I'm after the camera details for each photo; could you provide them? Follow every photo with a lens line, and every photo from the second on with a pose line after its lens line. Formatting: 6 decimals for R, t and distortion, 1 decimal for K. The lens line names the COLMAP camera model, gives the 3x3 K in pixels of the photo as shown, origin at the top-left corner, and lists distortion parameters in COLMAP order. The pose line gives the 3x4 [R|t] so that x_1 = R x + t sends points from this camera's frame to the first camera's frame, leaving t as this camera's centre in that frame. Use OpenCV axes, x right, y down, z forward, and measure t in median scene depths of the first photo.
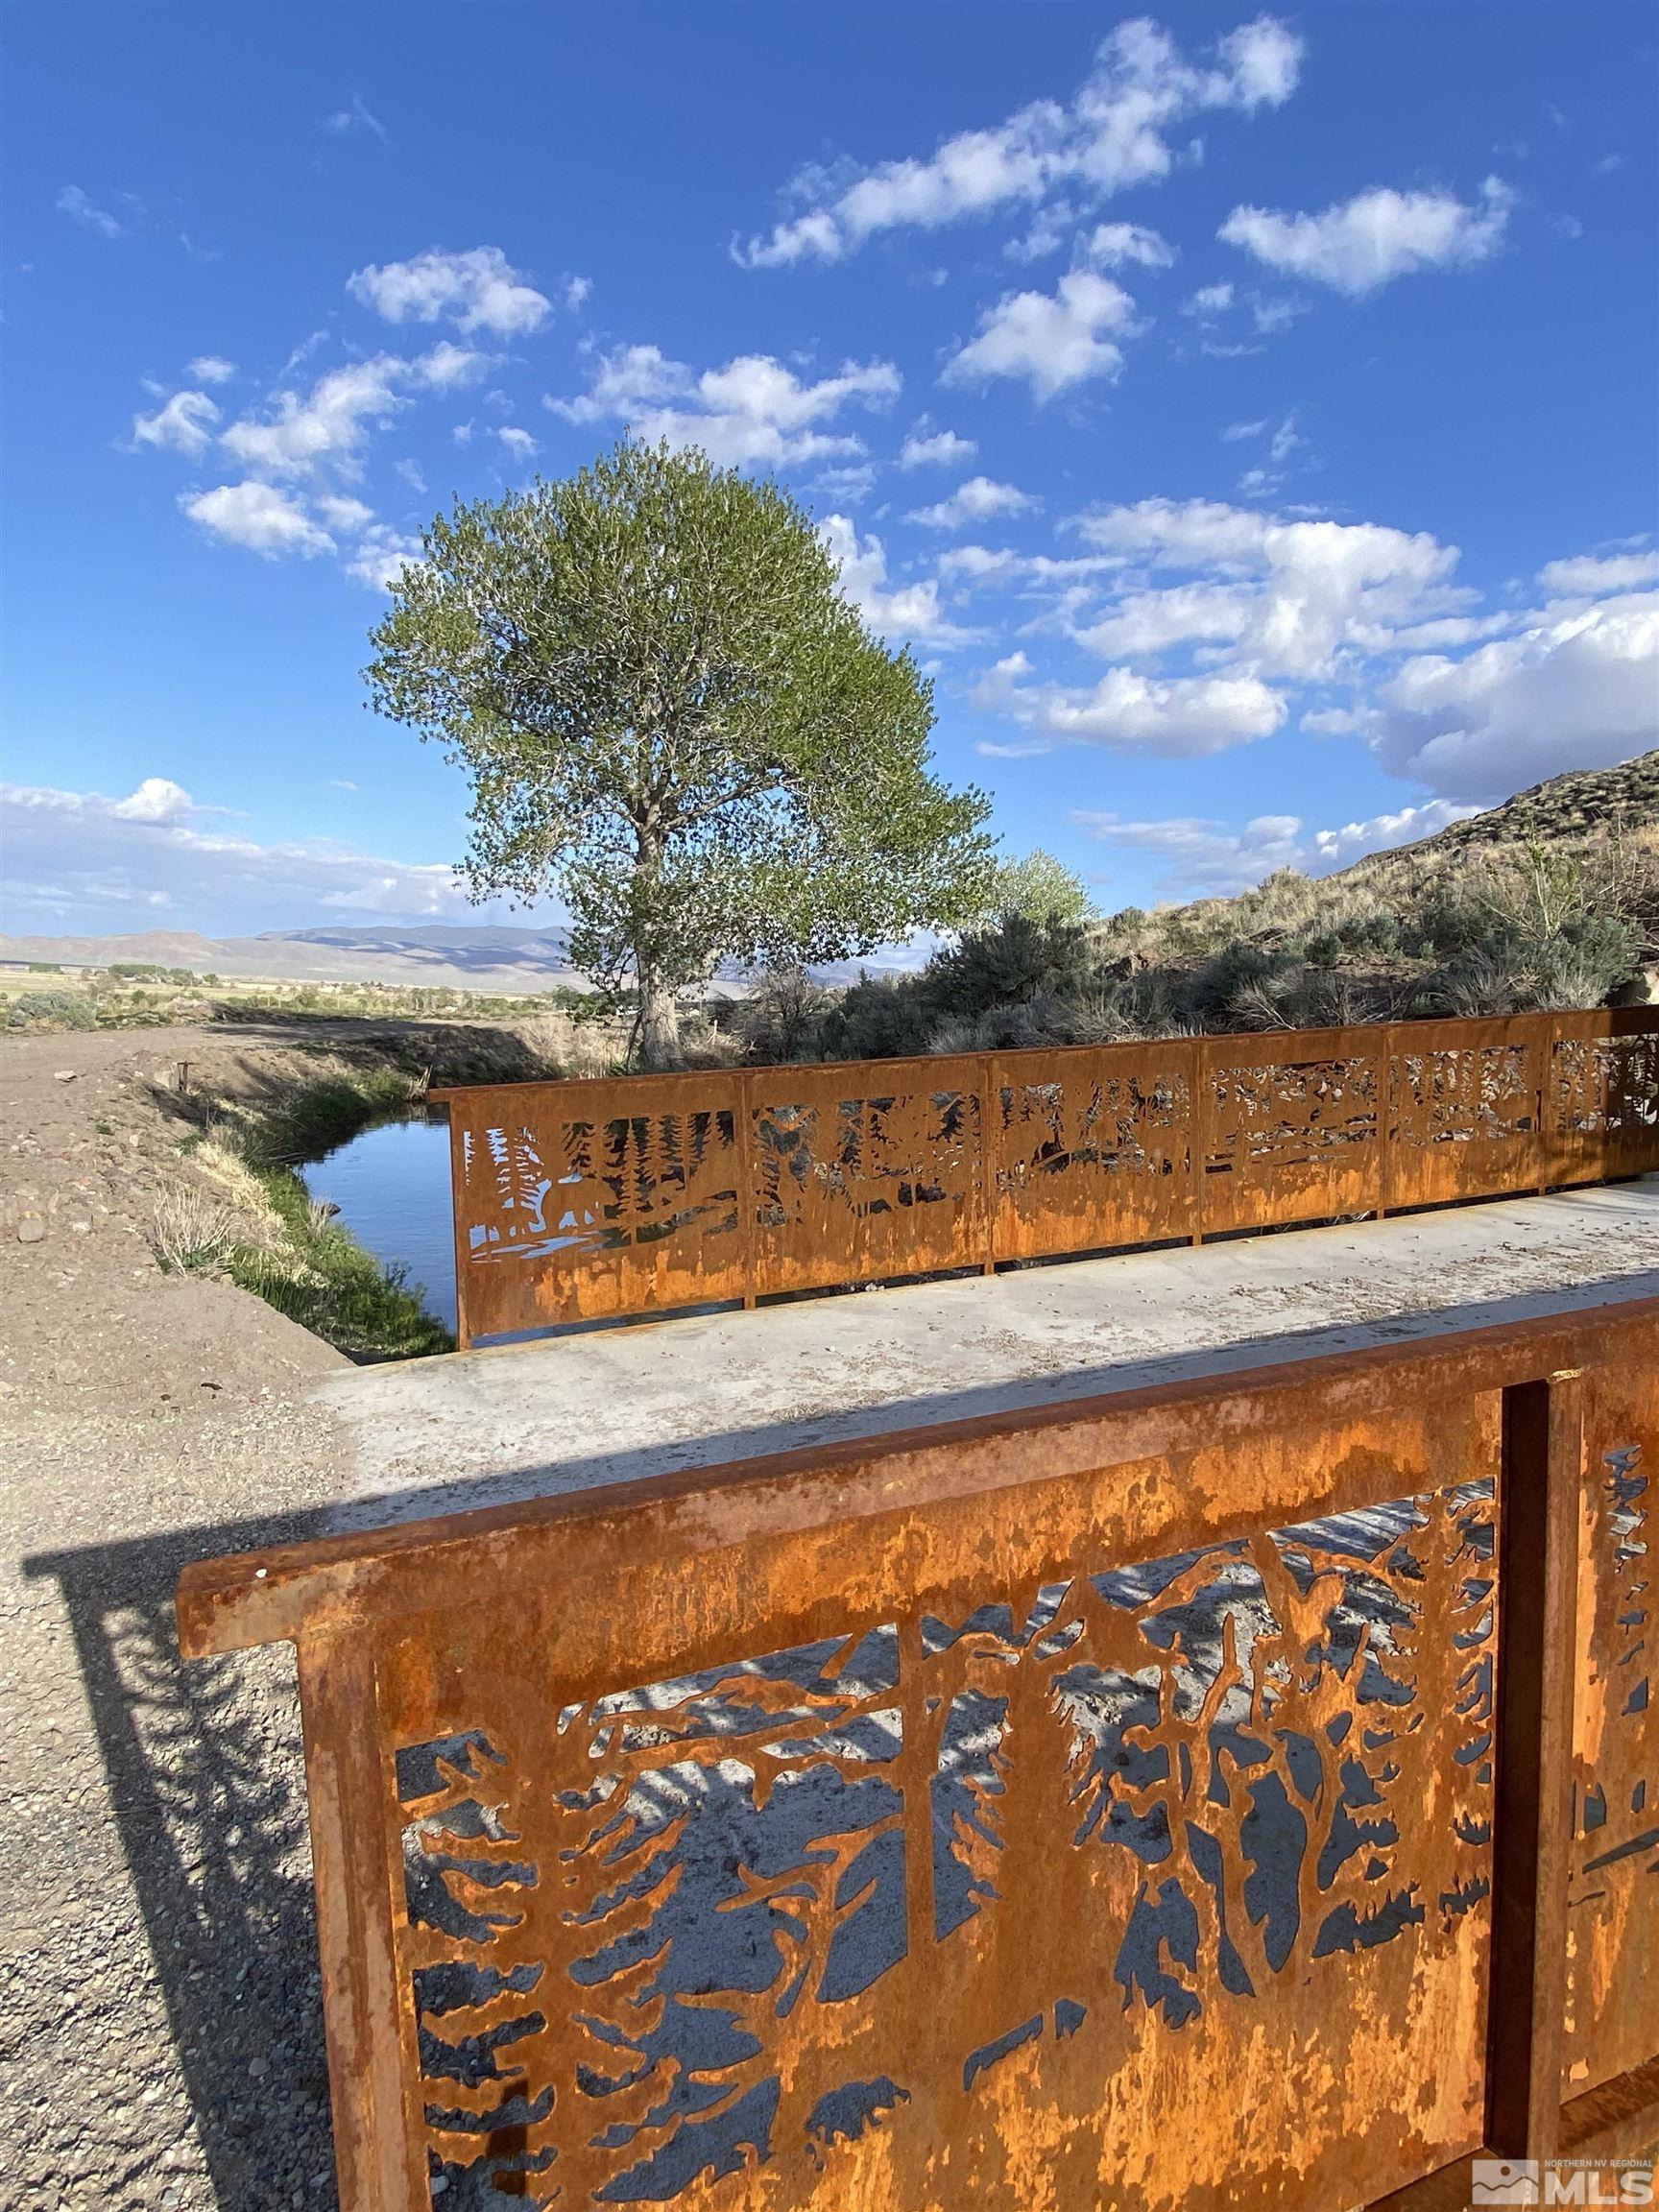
lens RADIAL K [[1262.3, 0, 829.5], [0, 1262.3, 1106.0], [0, 0, 1]] dist [0.099808, -0.119001]
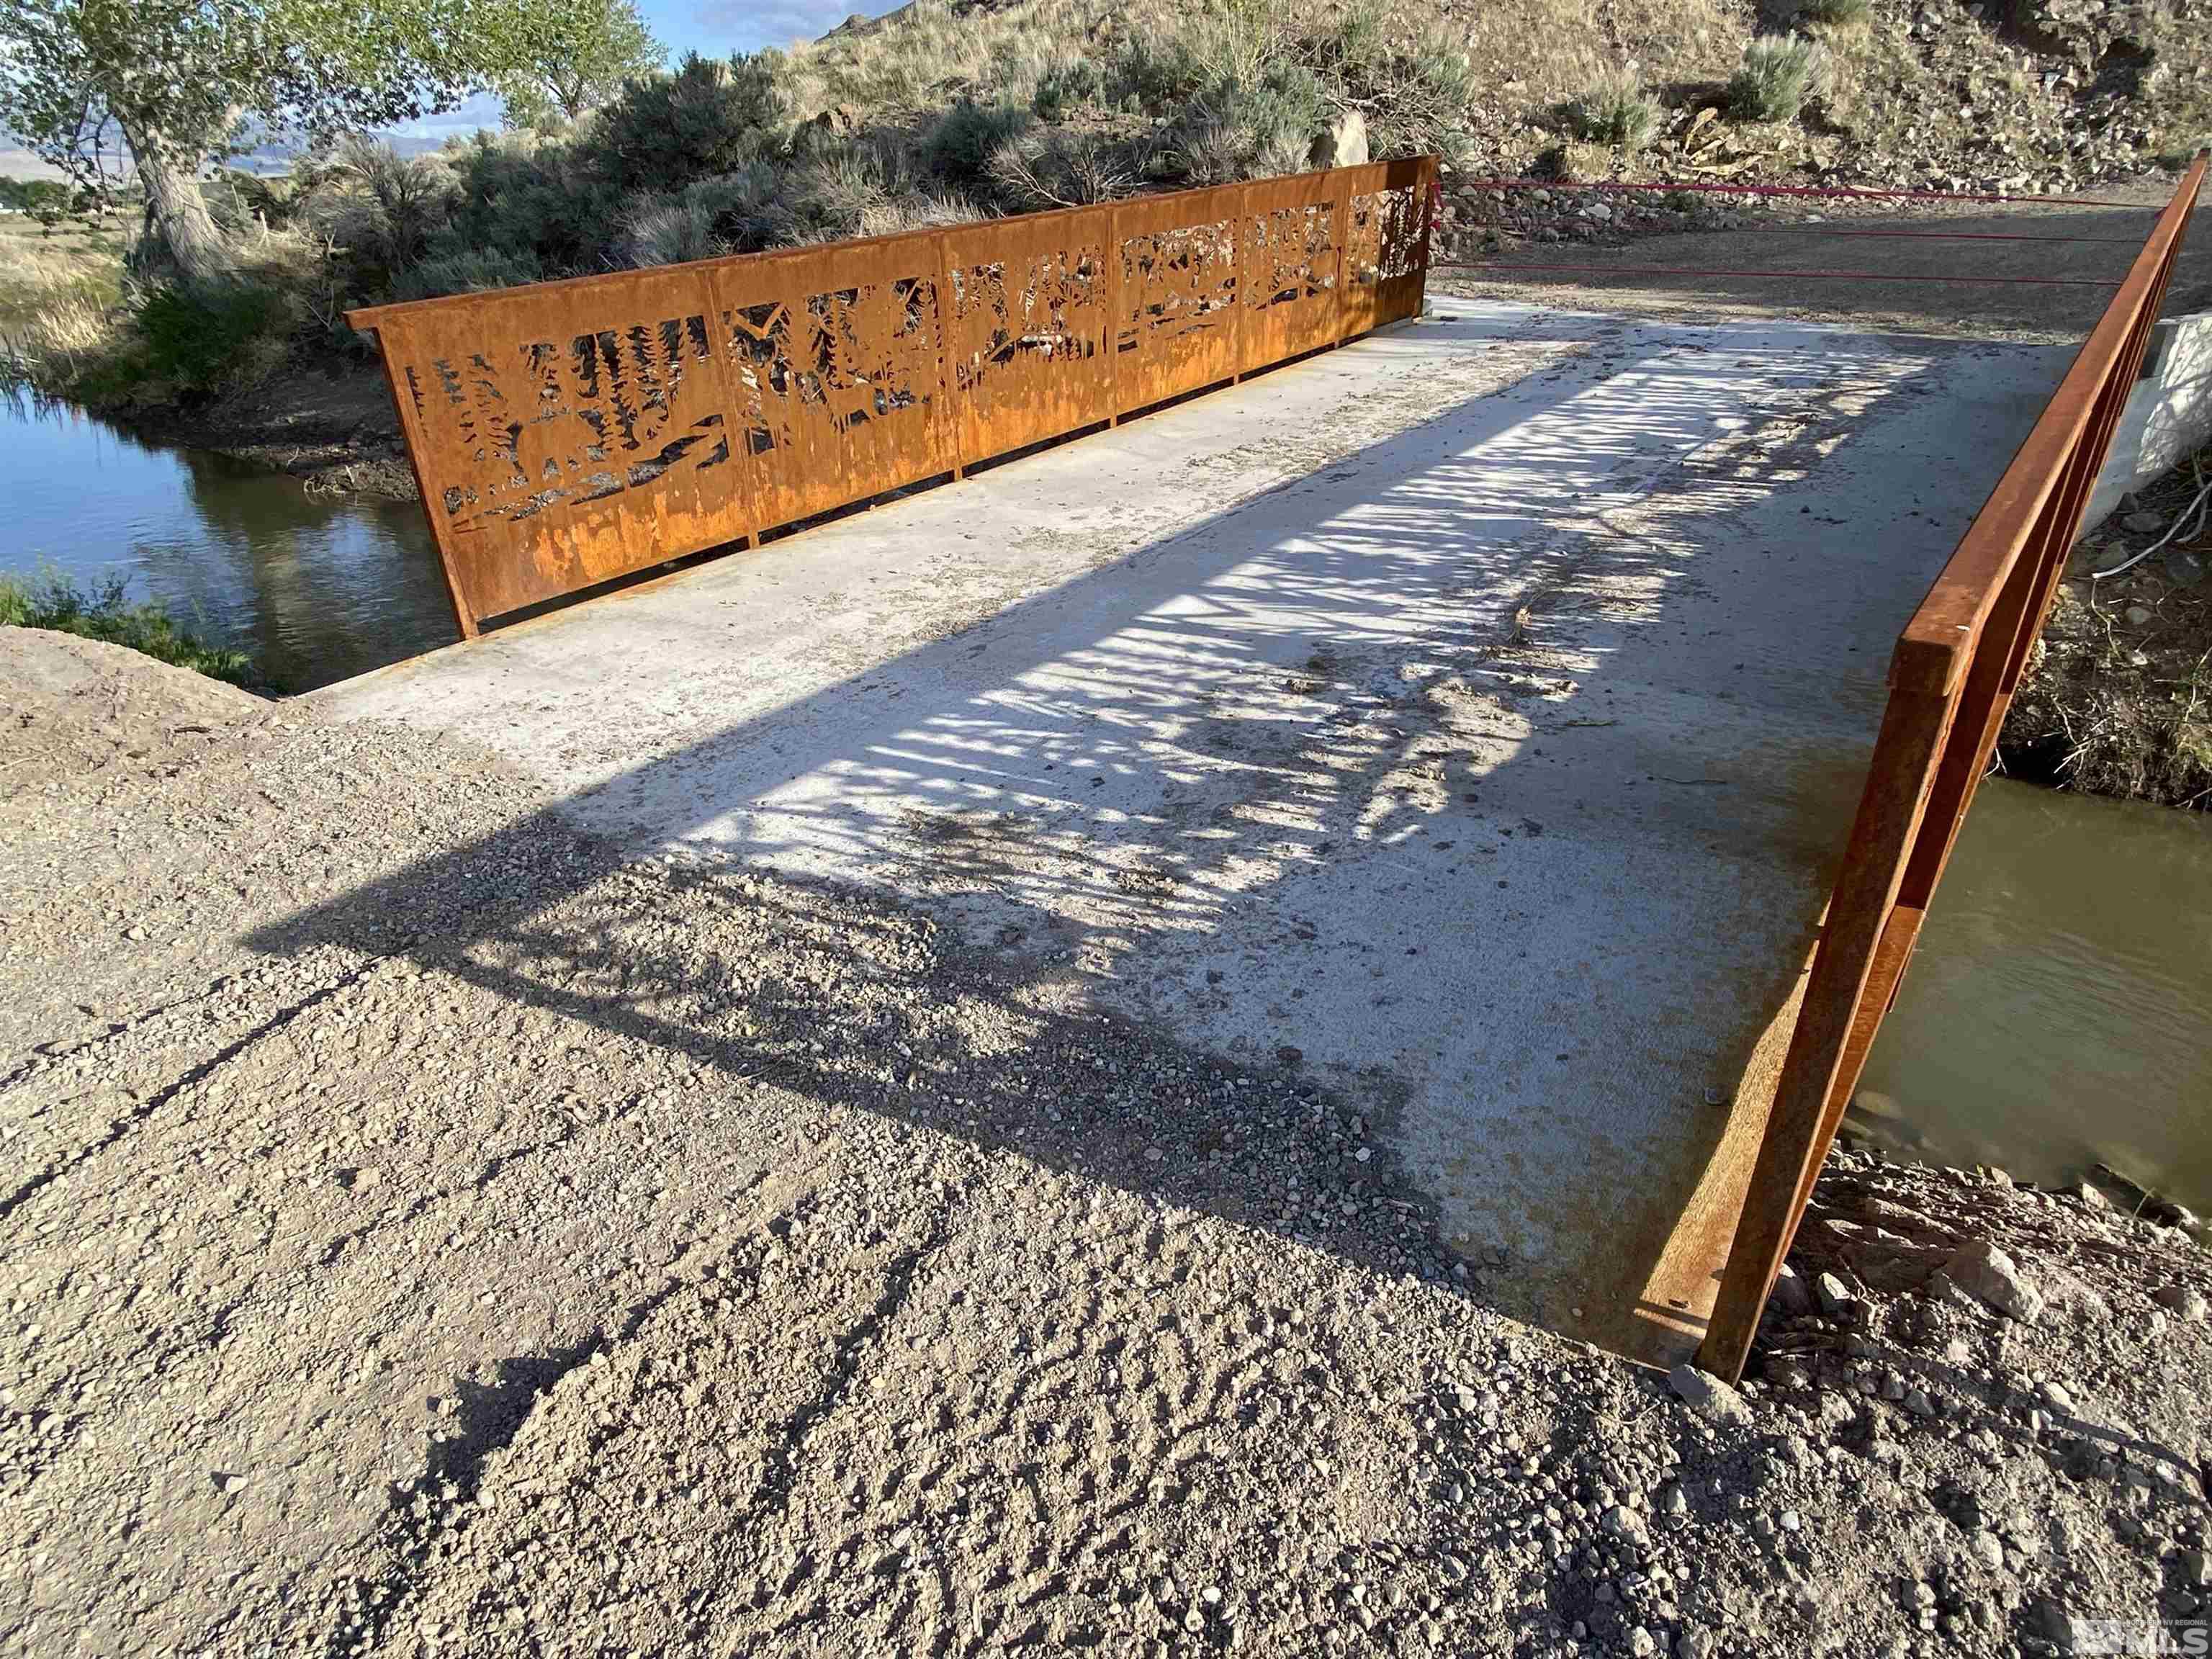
lens RADIAL K [[1262.3, 0, 1106.0], [0, 1262.3, 829.5], [0, 0, 1]] dist [0.099808, -0.119001]
pose [[0.866474, -0.247840, 0.433356, -0.306555], [0.063562, 0.915768, 0.396646, -0.005725], [-0.495159, -0.316139, 0.809243, 0.046484]]
